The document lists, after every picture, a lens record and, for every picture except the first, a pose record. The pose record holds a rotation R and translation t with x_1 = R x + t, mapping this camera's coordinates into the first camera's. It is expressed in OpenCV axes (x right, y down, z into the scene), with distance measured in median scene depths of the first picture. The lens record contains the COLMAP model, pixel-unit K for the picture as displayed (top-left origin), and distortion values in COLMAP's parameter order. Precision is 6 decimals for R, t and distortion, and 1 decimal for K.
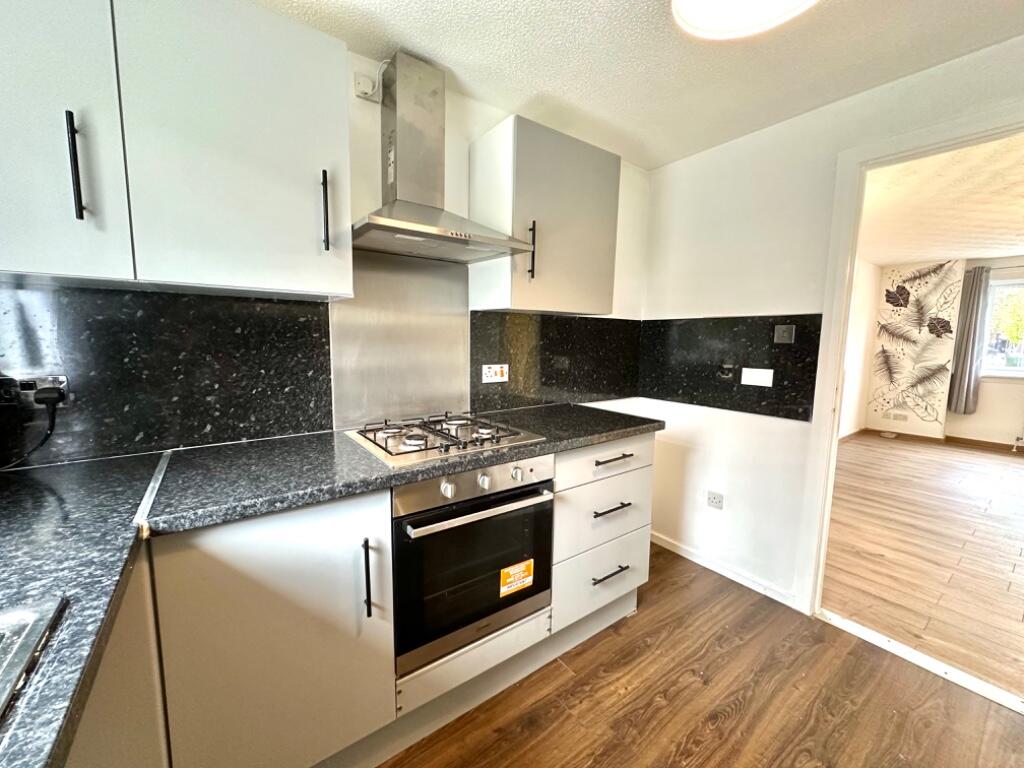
lens RADIAL K [[406.4, 0, 515.7], [0, 406.4, 384.6], [0, 0, 1]] dist [-0.003884, 0.000570]
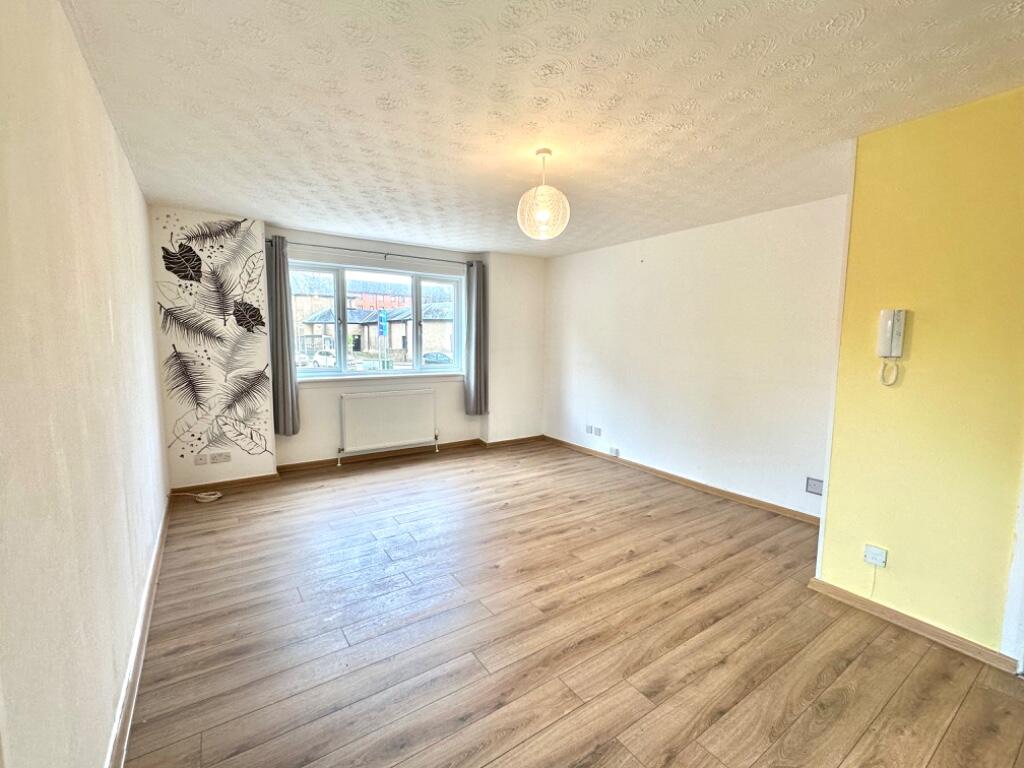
lens RADIAL K [[444.6, 0, 514.0], [0, 444.6, 384.6], [0, 0, 1]] dist [-0.004392, 0.000335]
pose [[0.023442, -0.117022, 0.992853, 0.297334], [0.105692, 0.987850, 0.113936, -0.065132], [-0.994123, 0.102265, 0.035525, 0.528619]]
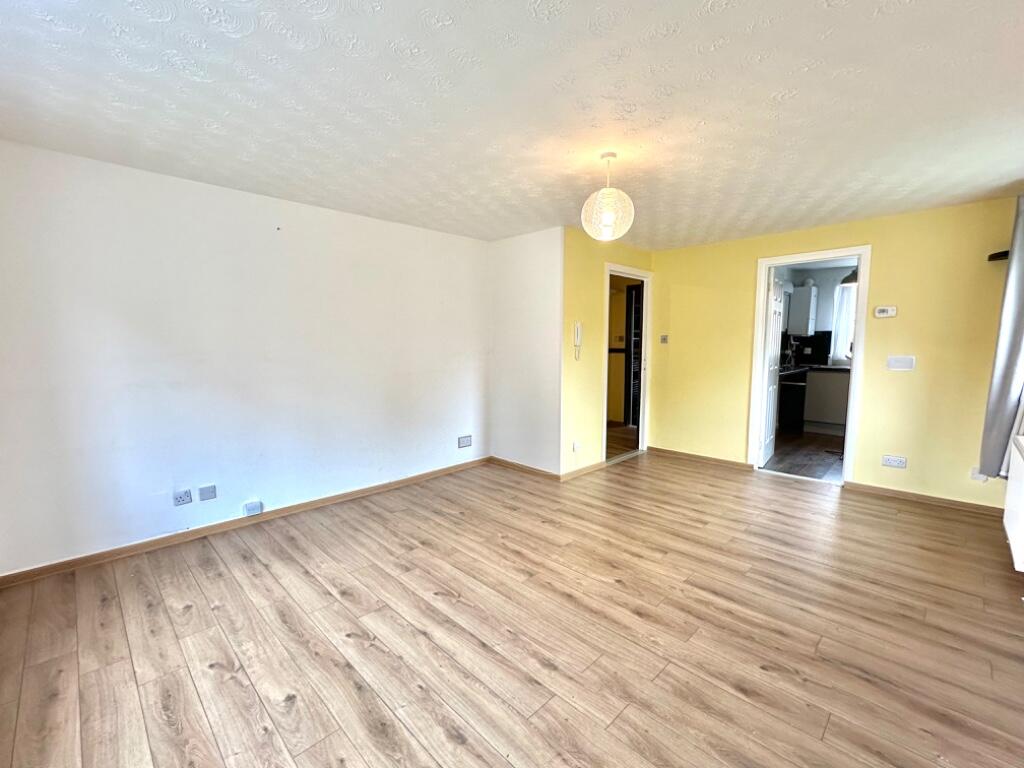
lens RADIAL K [[444.6, 0, 512.4], [0, 444.6, 384.3], [0, 0, 1]] dist [-0.004392, 0.000335]
pose [[-0.987391, 0.004190, -0.158245, 1.000715], [-0.029908, 0.976708, 0.212479, -0.108595], [0.155449, 0.214533, -0.964267, 1.007842]]
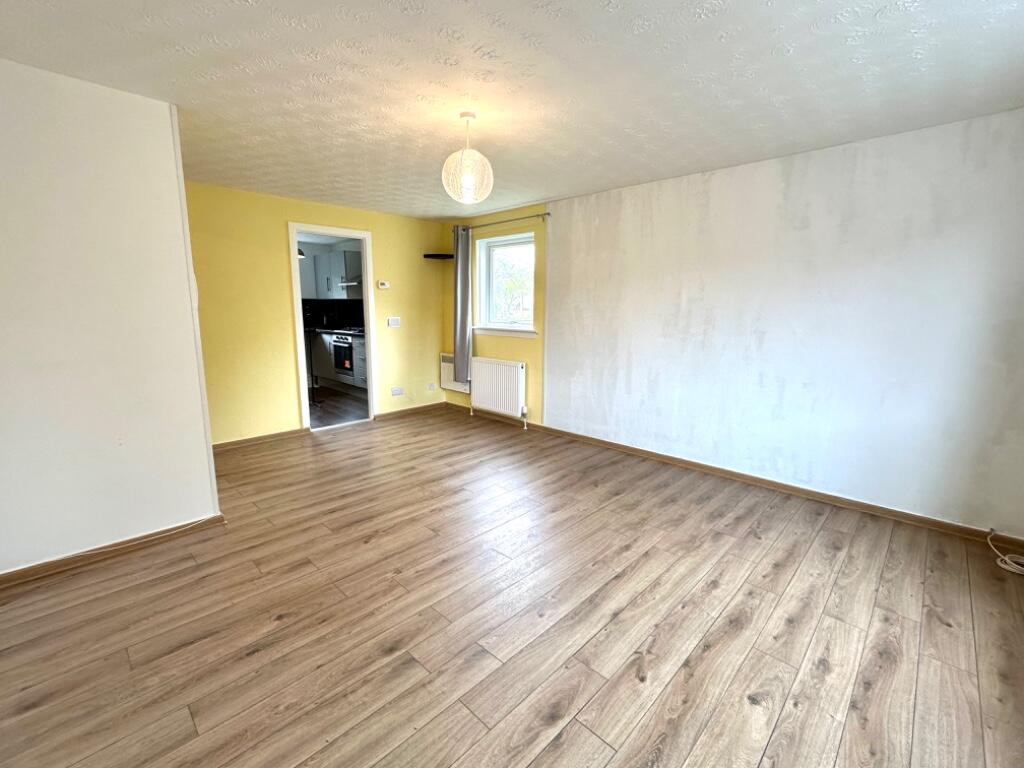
lens RADIAL K [[444.6, 0, 513.1], [0, 444.6, 381.5], [0, 0, 1]] dist [-0.004392, 0.000335]
pose [[0.172362, 0.149084, -0.973687, 1.349976], [-0.120862, 0.984212, 0.129300, -0.035923], [0.977591, 0.095395, 0.187659, 0.470079]]
